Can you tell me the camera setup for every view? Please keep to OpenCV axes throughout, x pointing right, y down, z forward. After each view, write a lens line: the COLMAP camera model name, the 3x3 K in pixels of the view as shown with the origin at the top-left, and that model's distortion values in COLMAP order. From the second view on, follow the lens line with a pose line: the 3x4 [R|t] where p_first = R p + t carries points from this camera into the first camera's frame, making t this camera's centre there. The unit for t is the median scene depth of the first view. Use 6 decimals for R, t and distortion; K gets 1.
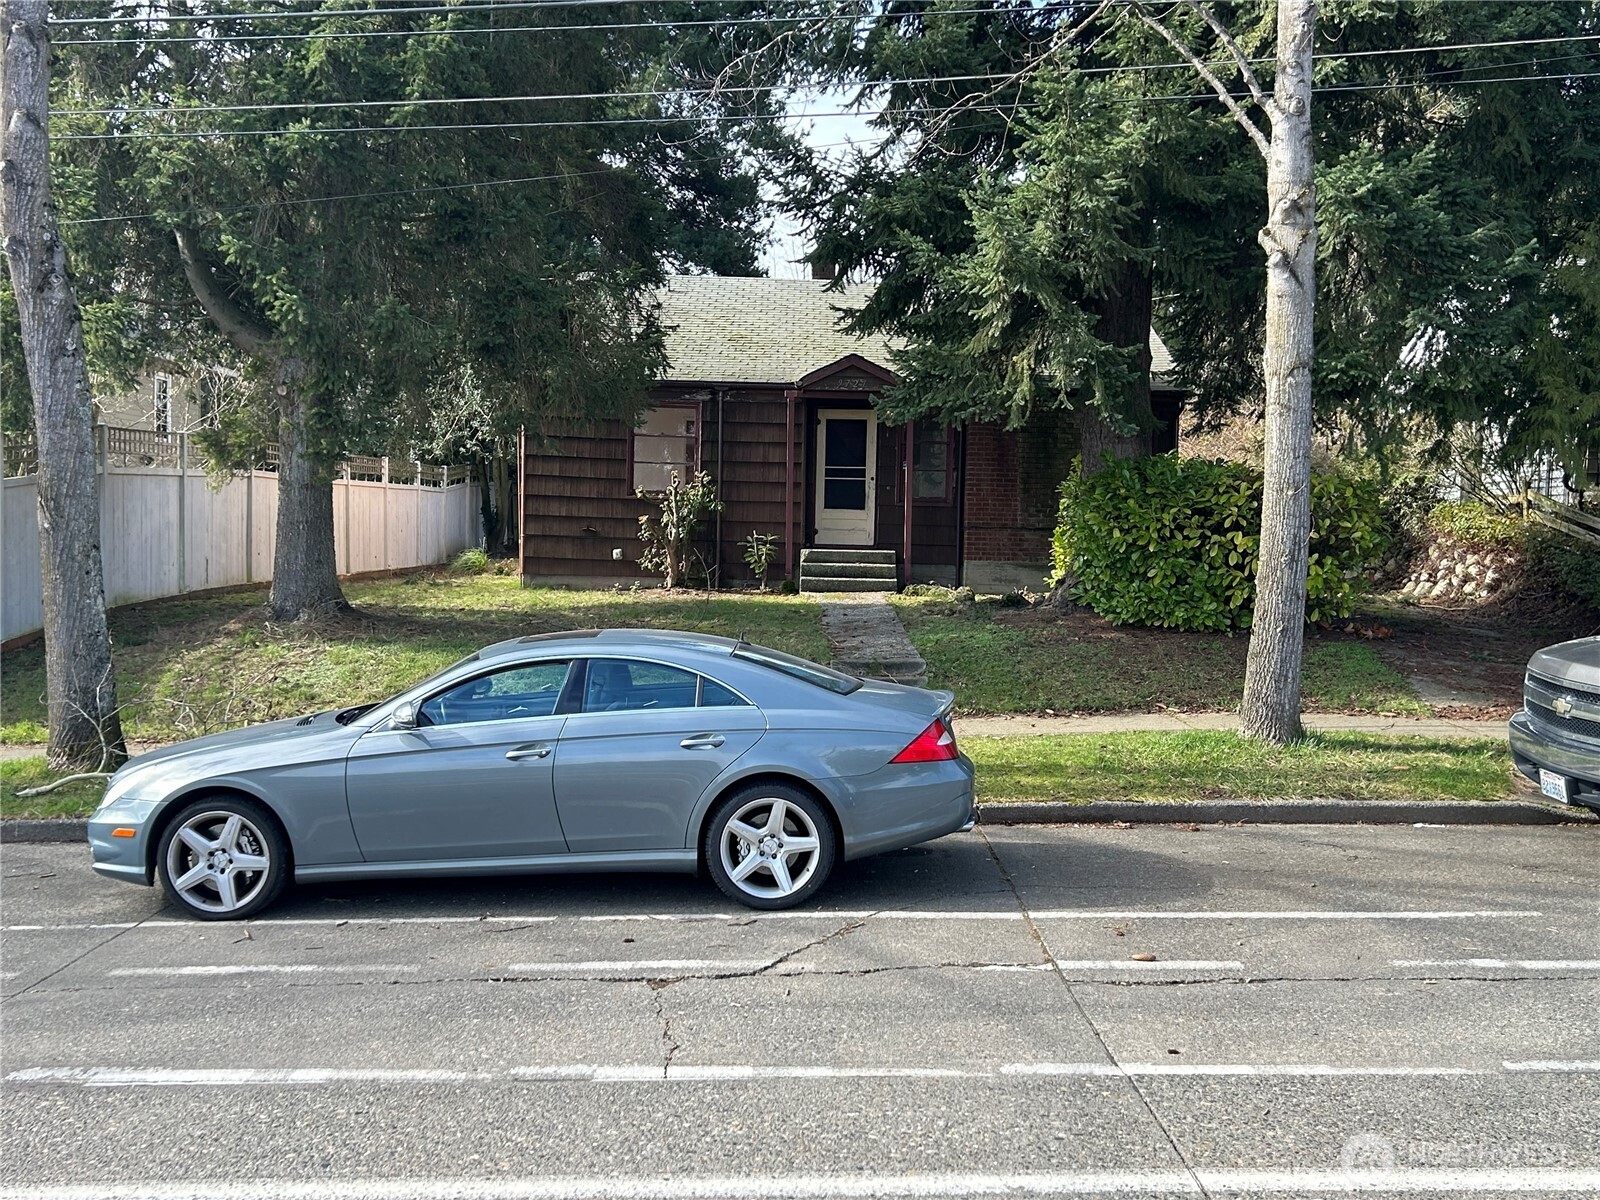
lens RADIAL K [[1627.5, 0, 797.5], [0, 1627.5, 603.3], [0, 0, 1]] dist [0.002121, 0.000000]
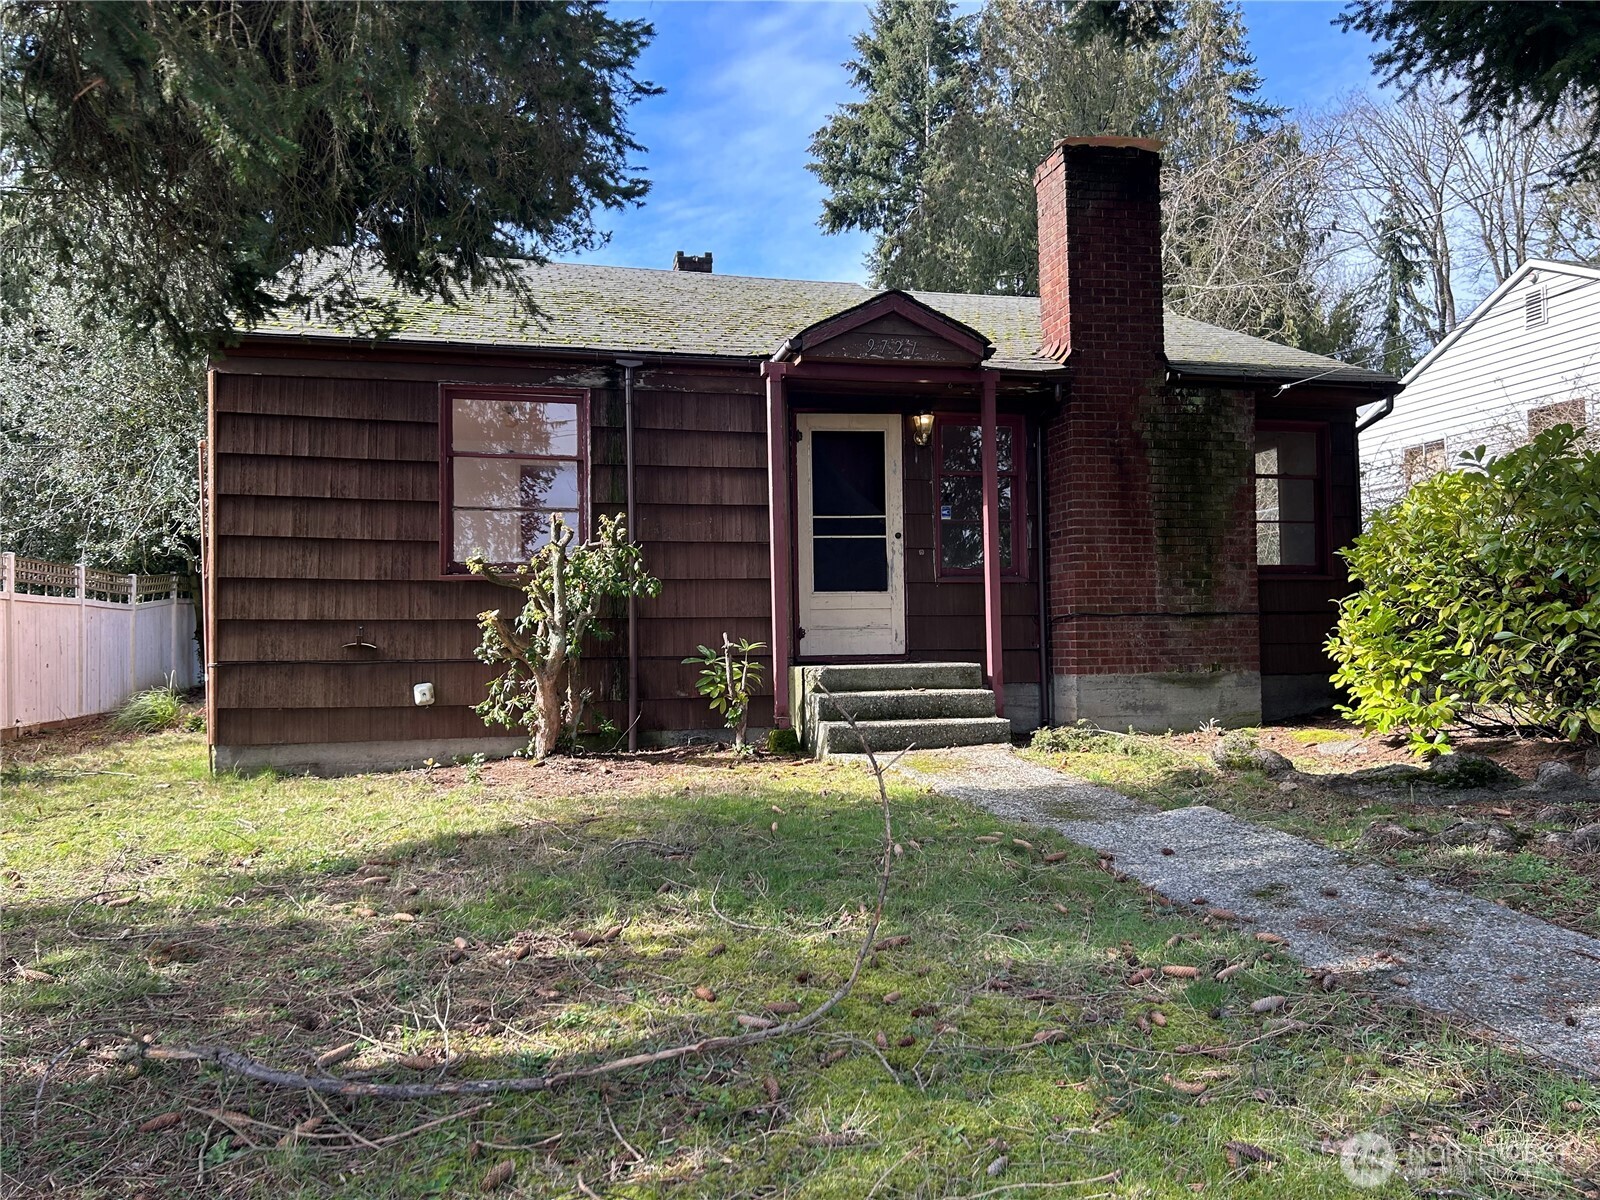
lens RADIAL K [[1200.7, 0, 805.8], [0, 1200.7, 609.9], [0, 0, 1]] dist [0.052257, -0.012066]
pose [[0.970247, -0.031964, 0.239997, -0.085677], [0.049828, 0.996390, -0.068738, -0.024570], [-0.236933, 0.078651, 0.968337, 0.616893]]
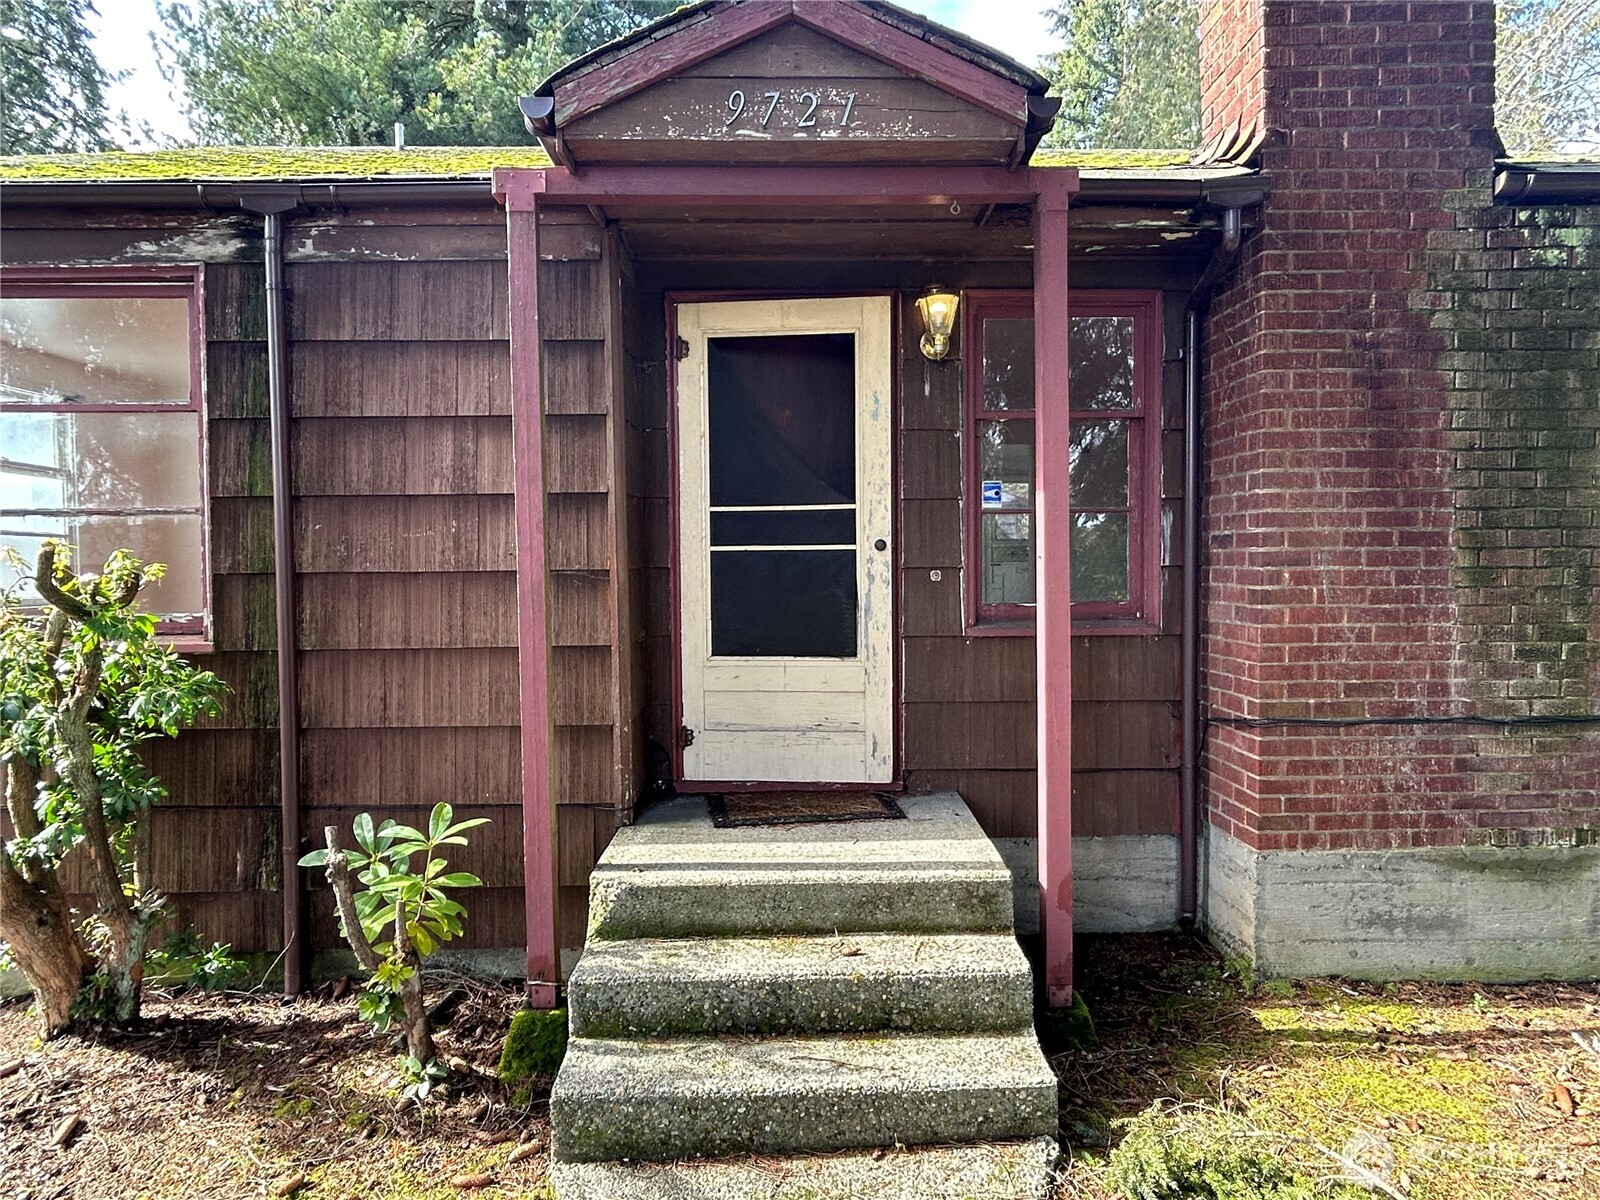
lens RADIAL K [[963.4, 0, 807.9], [0, 963.4, 596.8], [0, 0, 1]] dist [-0.019213, 0.005259]
pose [[0.999451, -0.031523, 0.010159, 0.032182], [0.031594, 0.999477, -0.006961, -0.067817], [-0.009934, 0.007278, 0.999924, 0.846308]]
